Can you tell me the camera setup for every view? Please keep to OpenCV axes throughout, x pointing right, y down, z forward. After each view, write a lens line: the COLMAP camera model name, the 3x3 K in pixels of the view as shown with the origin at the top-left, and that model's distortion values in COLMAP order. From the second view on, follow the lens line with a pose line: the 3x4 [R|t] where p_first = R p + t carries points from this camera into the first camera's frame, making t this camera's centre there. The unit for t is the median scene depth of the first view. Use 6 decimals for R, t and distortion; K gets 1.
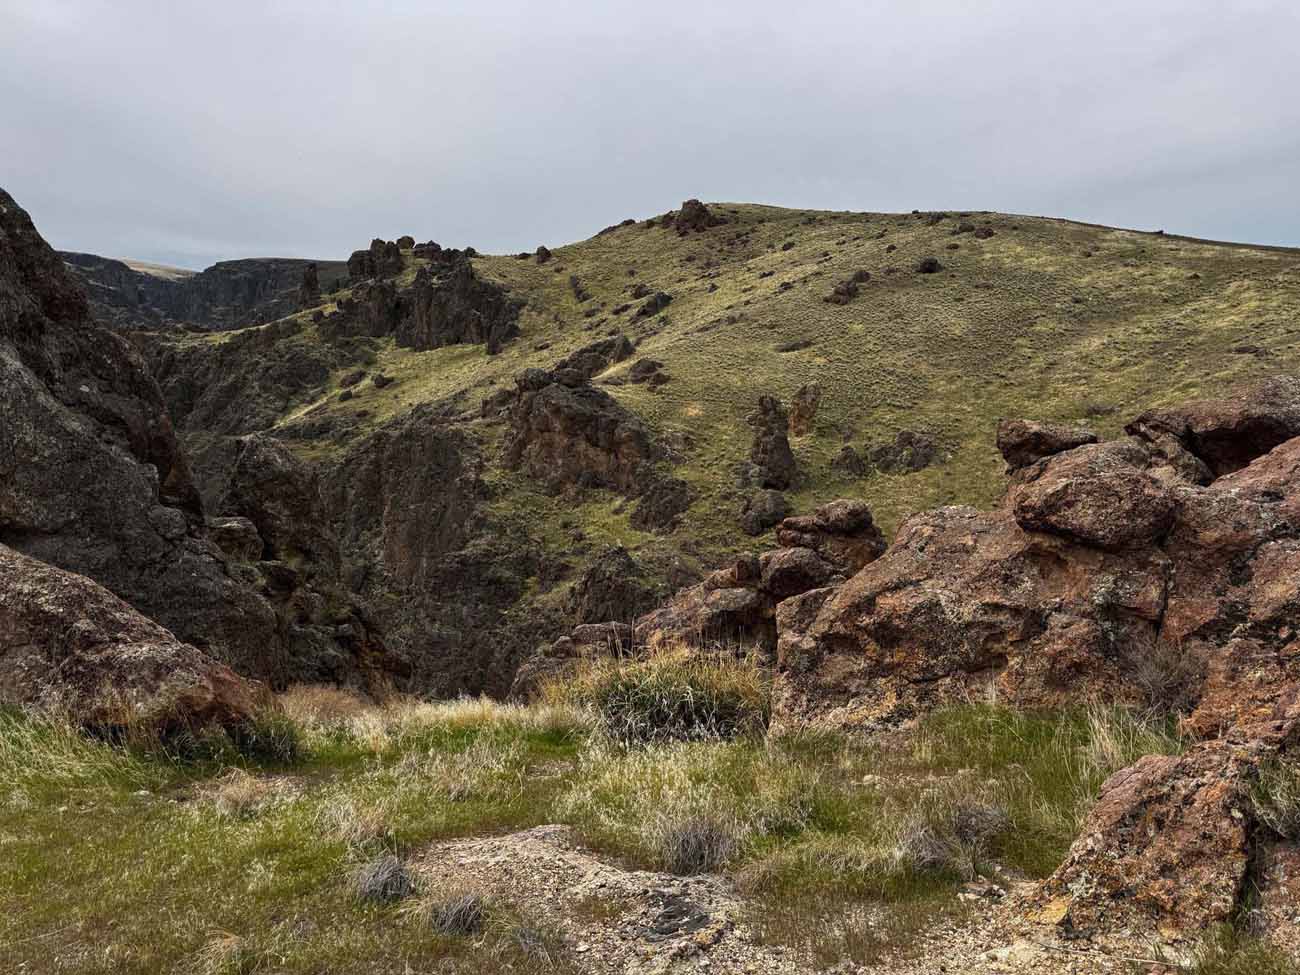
lens RADIAL K [[901.8, 0, 653.3], [0, 901.8, 512.4], [0, 0, 1]] dist [0.052359, -0.070455]
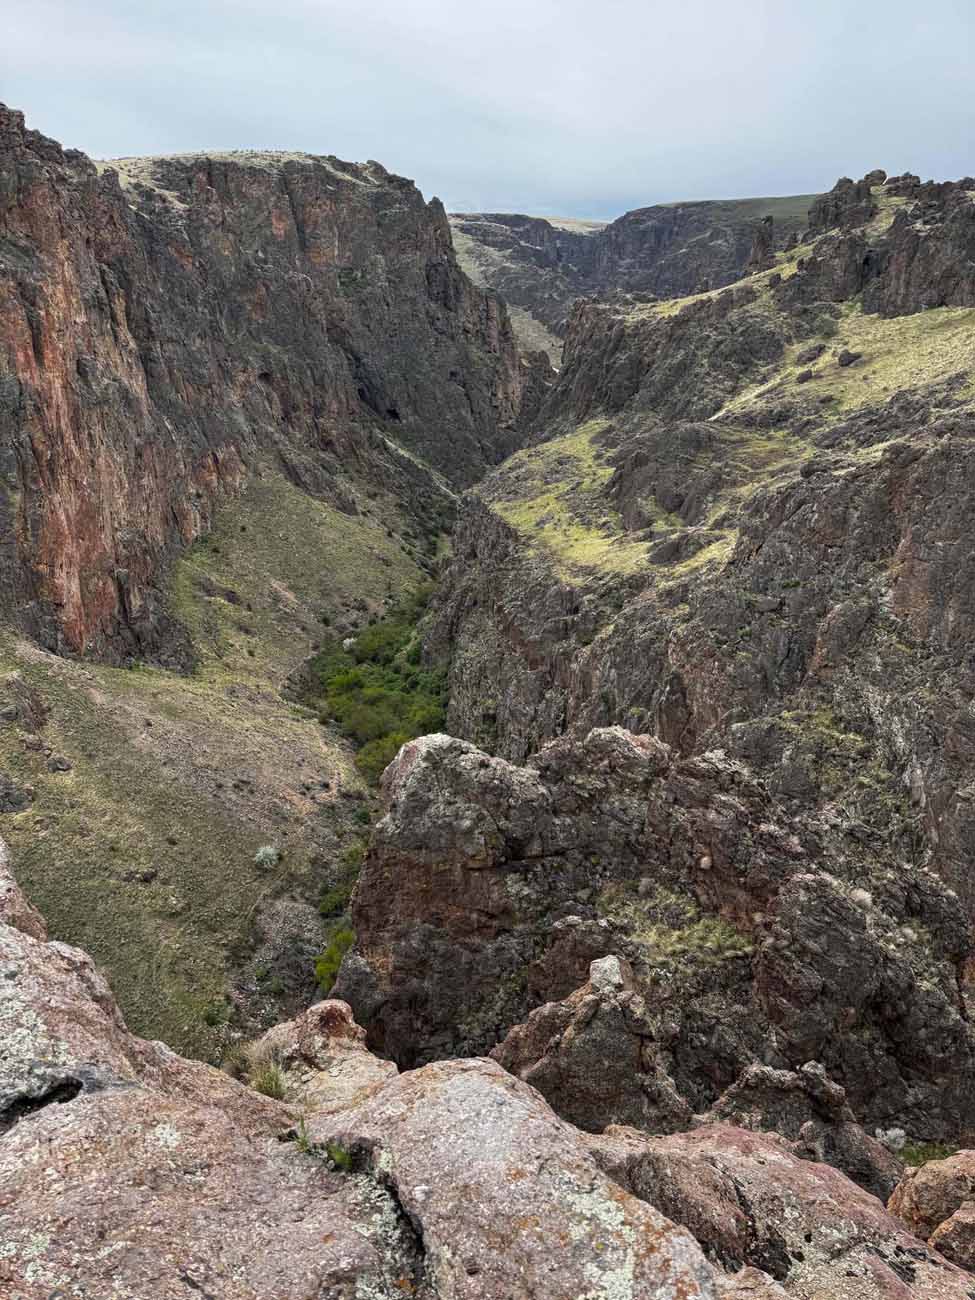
lens RADIAL K [[901.8, 0, 501.3], [0, 901.8, 656.8], [0, 0, 1]] dist [0.052359, -0.070455]
pose [[0.850888, 0.157305, -0.501244, -0.102816], [-0.052452, 0.974789, 0.216878, -0.038049], [0.522723, -0.158248, 0.837687, 0.044698]]
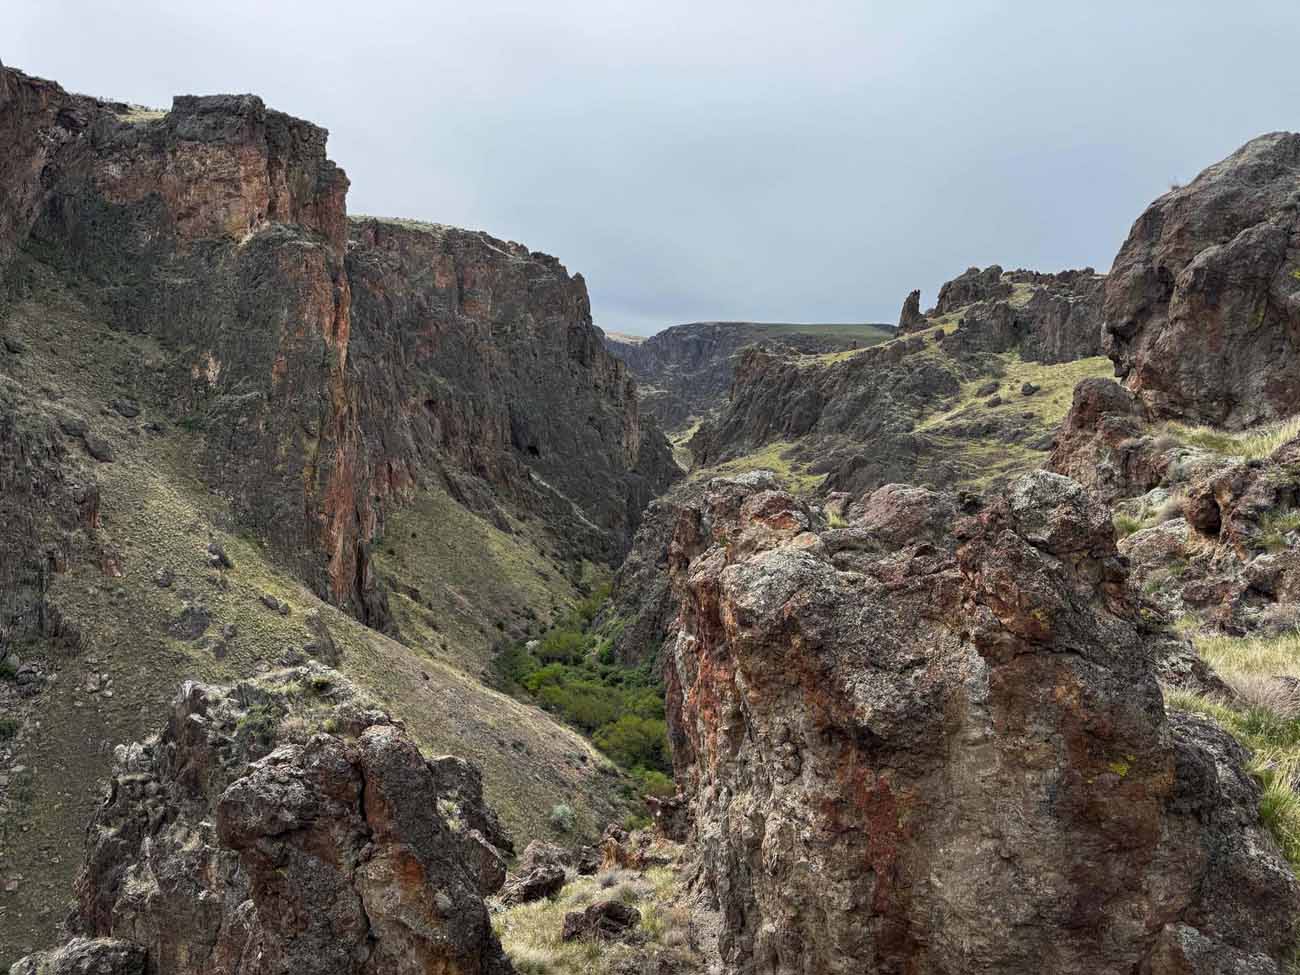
lens RADIAL K [[901.8, 0, 642.7], [0, 901.8, 487.6], [0, 0, 1]] dist [0.052359, -0.070455]
pose [[0.914089, 0.059162, -0.401175, -0.293546], [-0.097871, 0.992241, -0.076677, 0.091189], [0.393526, 0.109353, 0.912787, -0.103011]]
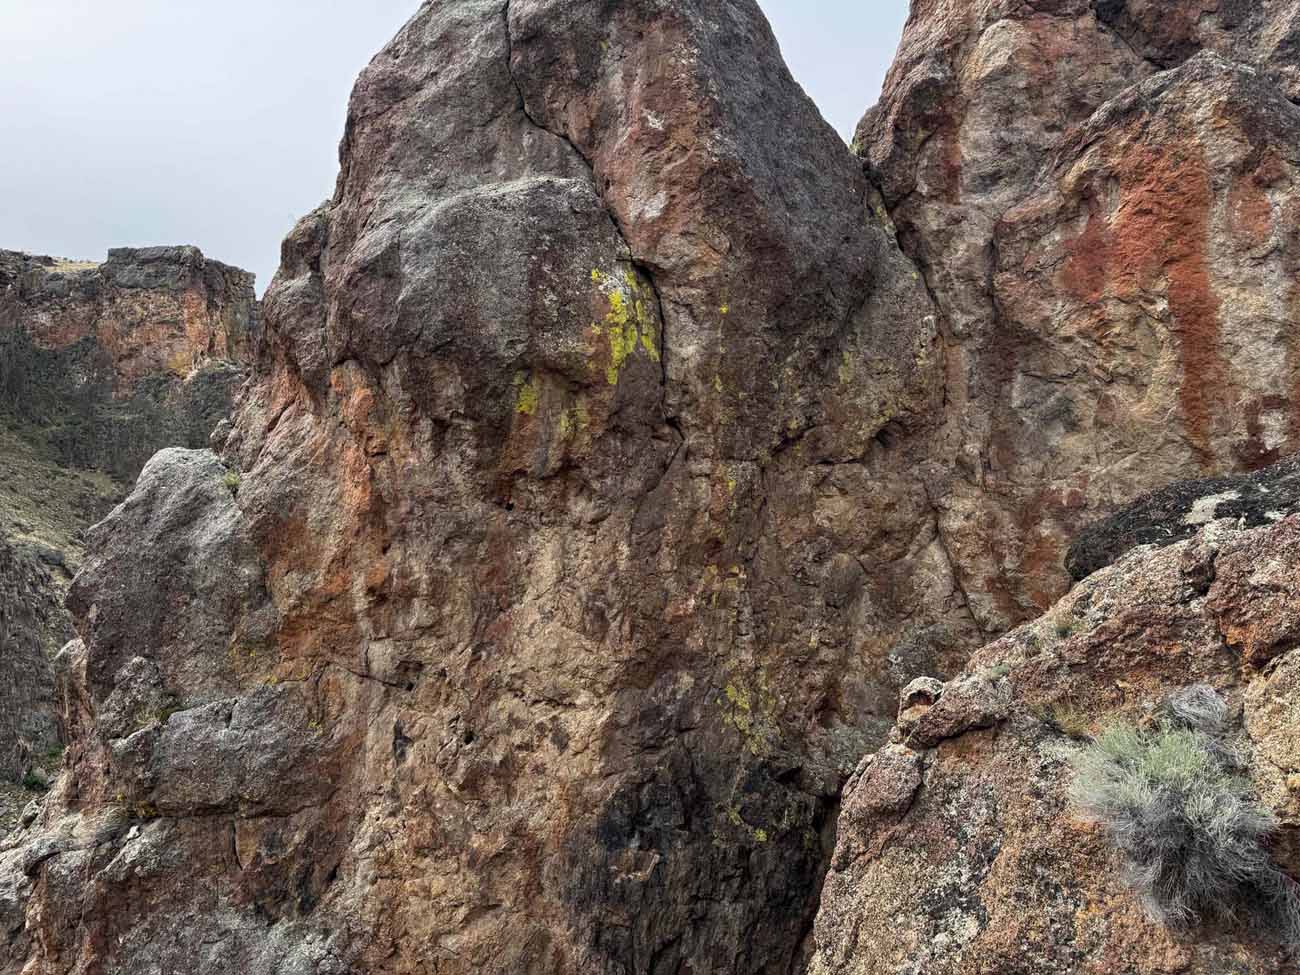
lens RADIAL K [[901.8, 0, 658.8], [0, 901.8, 488.0], [0, 0, 1]] dist [0.052359, -0.070455]
pose [[0.970739, -0.065146, -0.231130, -0.332215], [0.016002, 0.977907, -0.208426, 0.142365], [0.239601, 0.198629, 0.950336, -0.235477]]
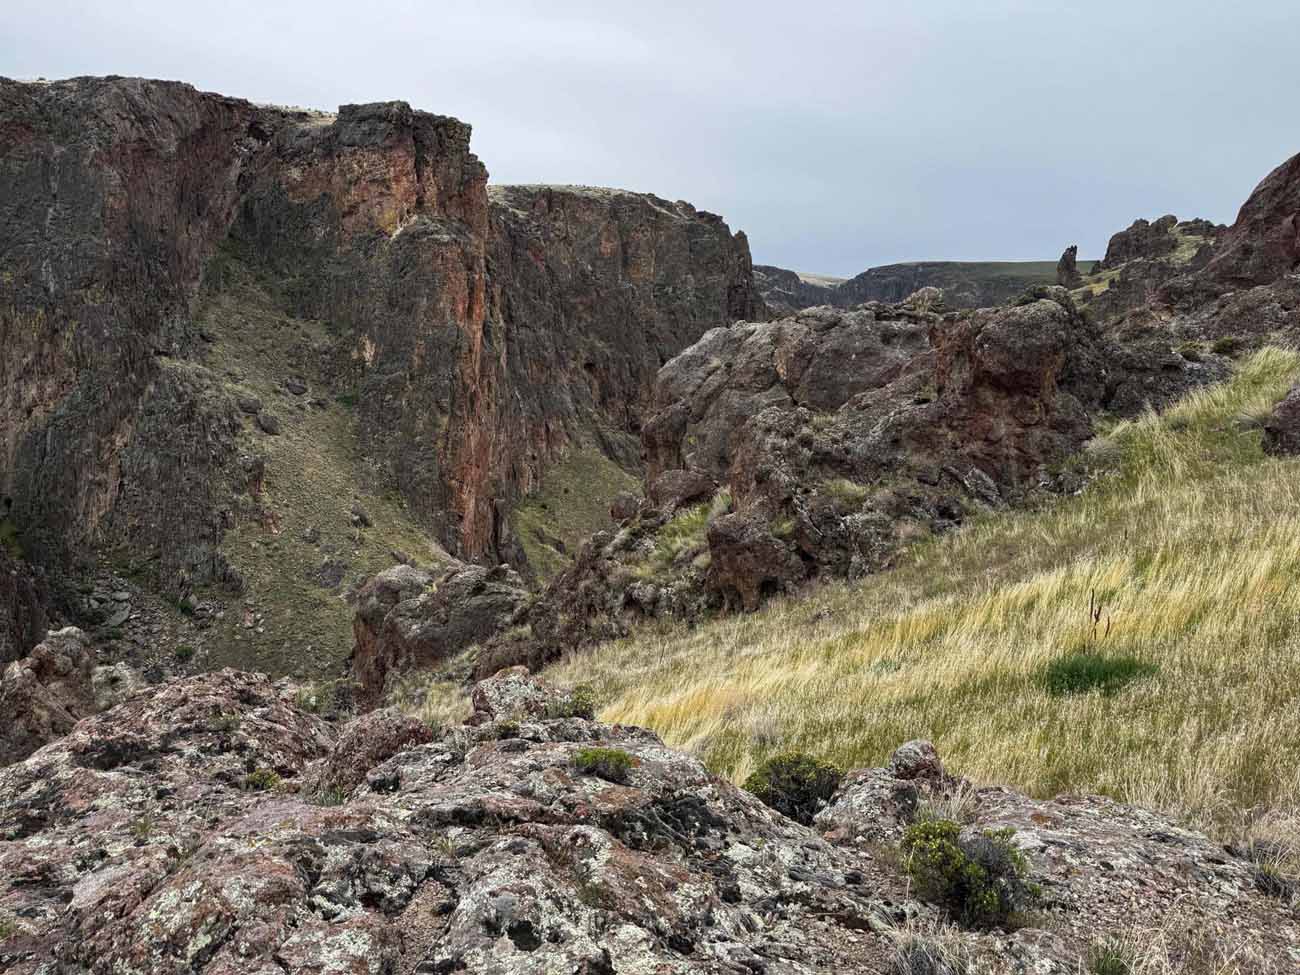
lens RADIAL K [[901.8, 0, 661.1], [0, 901.8, 485.3], [0, 0, 1]] dist [0.052359, -0.070455]
pose [[0.811341, 0.101625, -0.575671, -0.174896], [-0.121132, 0.992626, 0.004510, 0.056206], [0.571885, 0.066073, 0.817669, -0.105026]]
